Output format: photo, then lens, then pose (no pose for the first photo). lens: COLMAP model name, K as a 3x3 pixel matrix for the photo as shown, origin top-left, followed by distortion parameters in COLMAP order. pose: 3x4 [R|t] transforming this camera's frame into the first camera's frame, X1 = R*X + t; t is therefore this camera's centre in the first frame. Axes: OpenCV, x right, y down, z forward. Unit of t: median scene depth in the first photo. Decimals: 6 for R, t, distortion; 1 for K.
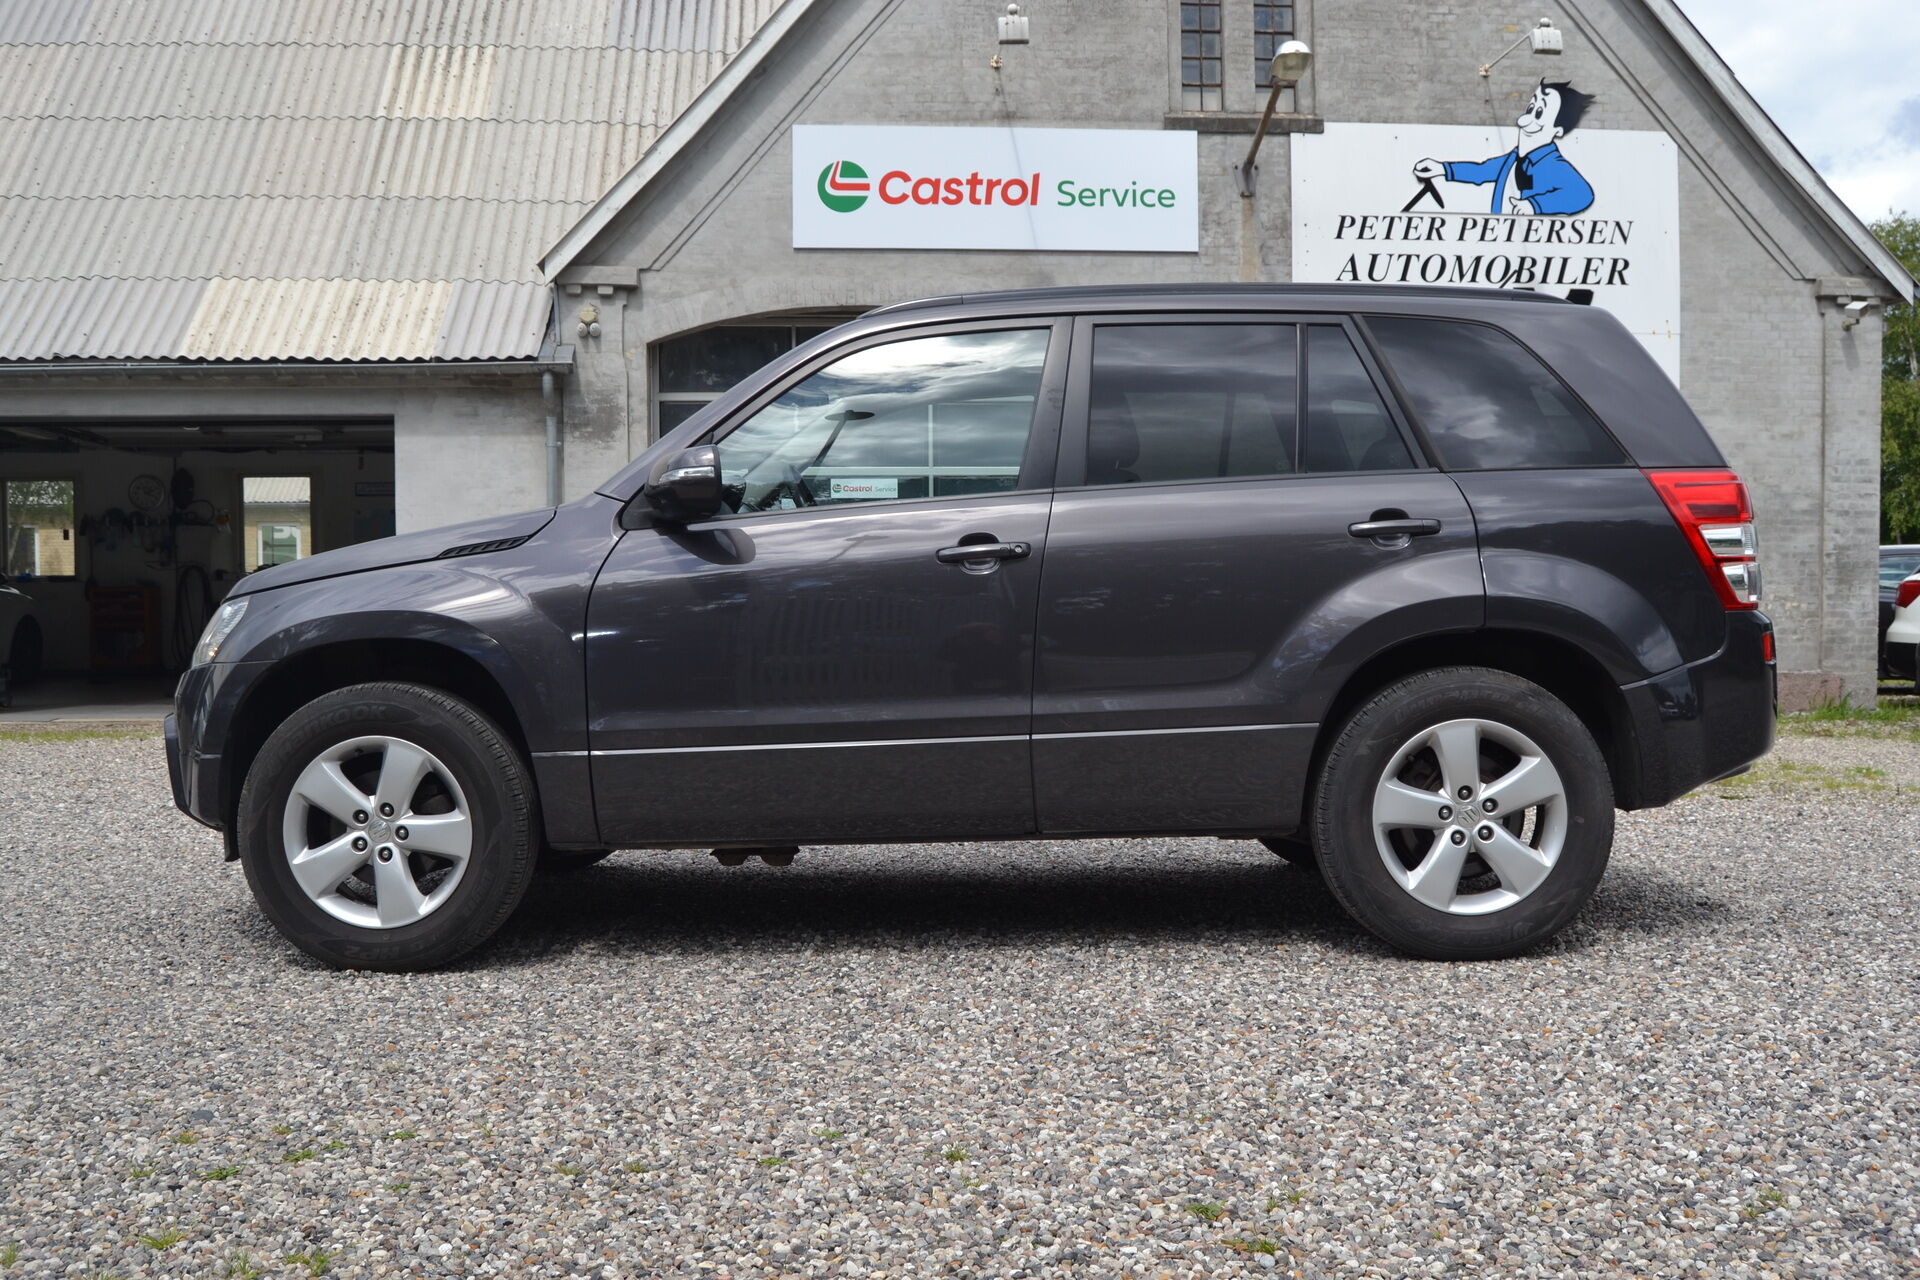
lens RADIAL K [[1733.7, 0, 966.8], [0, 1733.7, 640.0], [0, 0, 1]] dist [-0.098716, 0.019814]
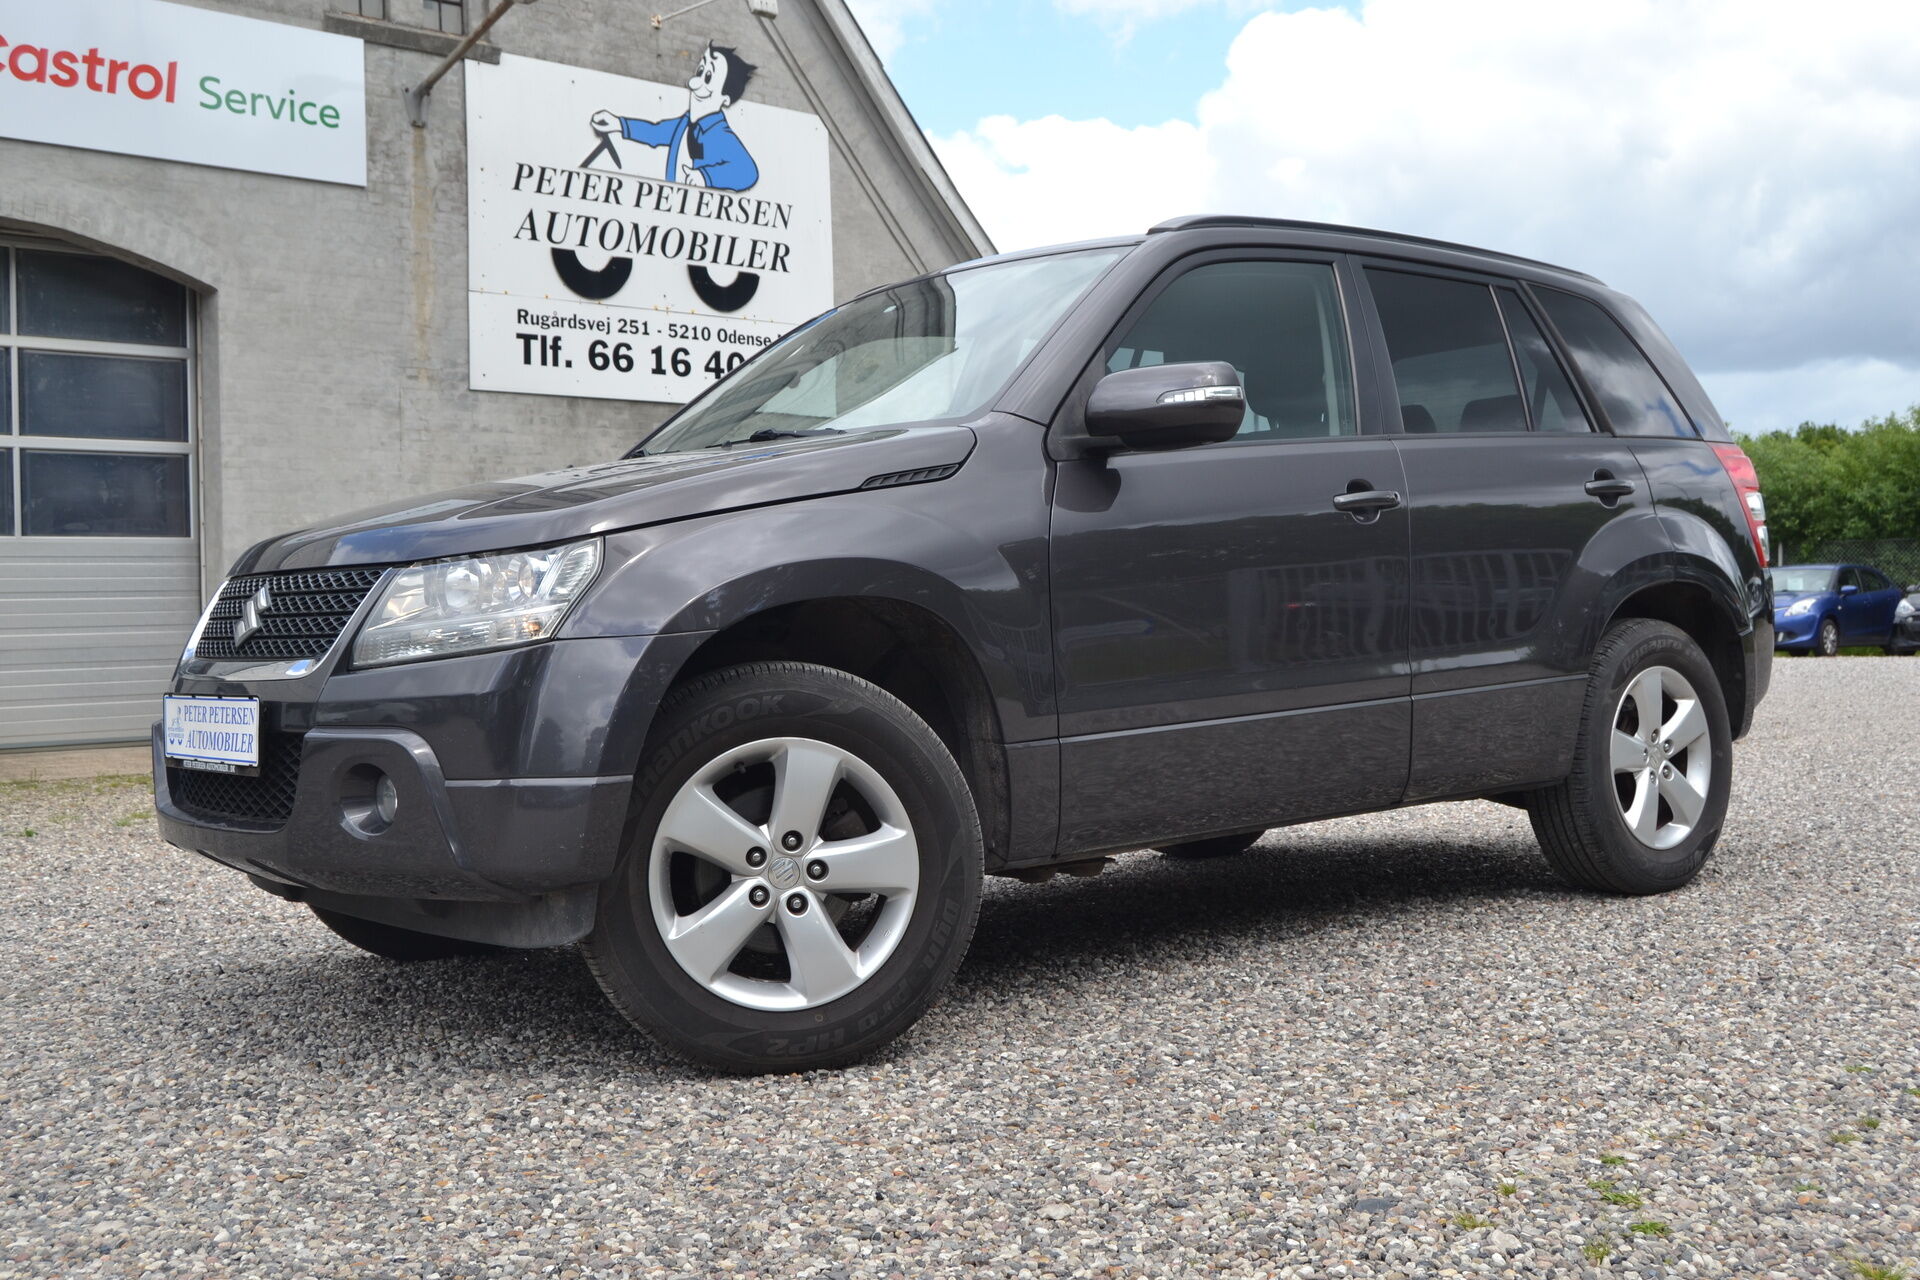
lens RADIAL K [[1994.5, 0, 959.6], [0, 1994.5, 639.6], [0, 0, 1]] dist [-0.068452, 0.000000]
pose [[0.762594, -0.018930, 0.646600, -0.260025], [0.032320, 0.999438, -0.008858, 0.007989], [-0.646069, 0.027654, 0.762778, 0.103468]]
